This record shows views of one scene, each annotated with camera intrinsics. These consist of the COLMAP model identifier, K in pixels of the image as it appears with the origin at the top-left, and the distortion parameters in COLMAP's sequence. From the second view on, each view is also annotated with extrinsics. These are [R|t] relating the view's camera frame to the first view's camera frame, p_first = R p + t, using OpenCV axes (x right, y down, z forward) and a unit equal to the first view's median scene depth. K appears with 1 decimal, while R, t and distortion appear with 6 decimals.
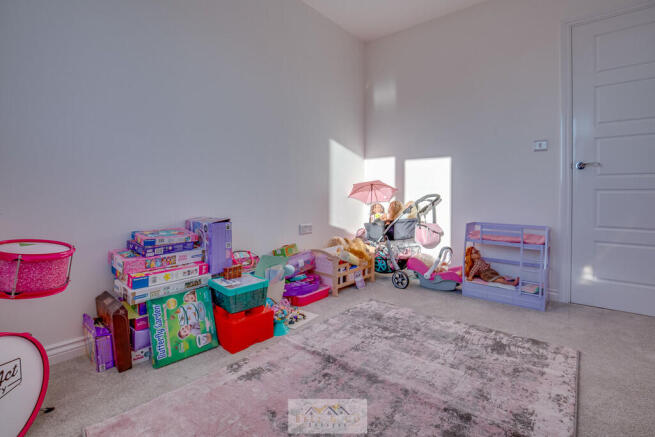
lens RADIAL K [[320.1, 0, 332.2], [0, 320.1, 200.0], [0, 0, 1]] dist [-0.002725, -0.000109]
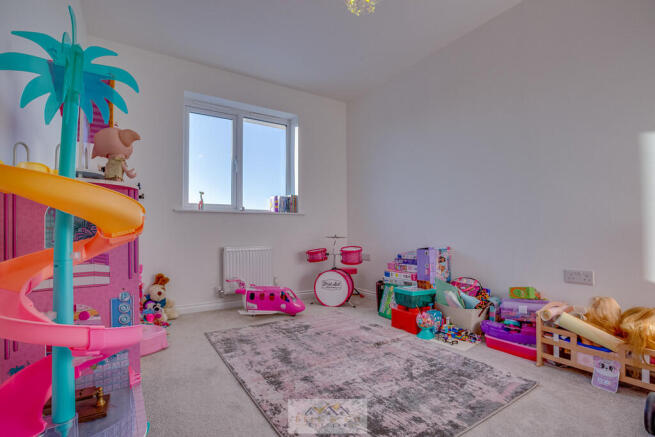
lens RADIAL K [[317.5, 0, 326.9], [0, 317.5, 236.6], [0, 0, 1]] dist [-0.015825, -0.000184]
pose [[-0.337468, -0.002775, -0.941333, 1.153100], [-0.021344, 0.999761, 0.004704, 0.012876], [0.941095, 0.021679, -0.337447, 1.043976]]
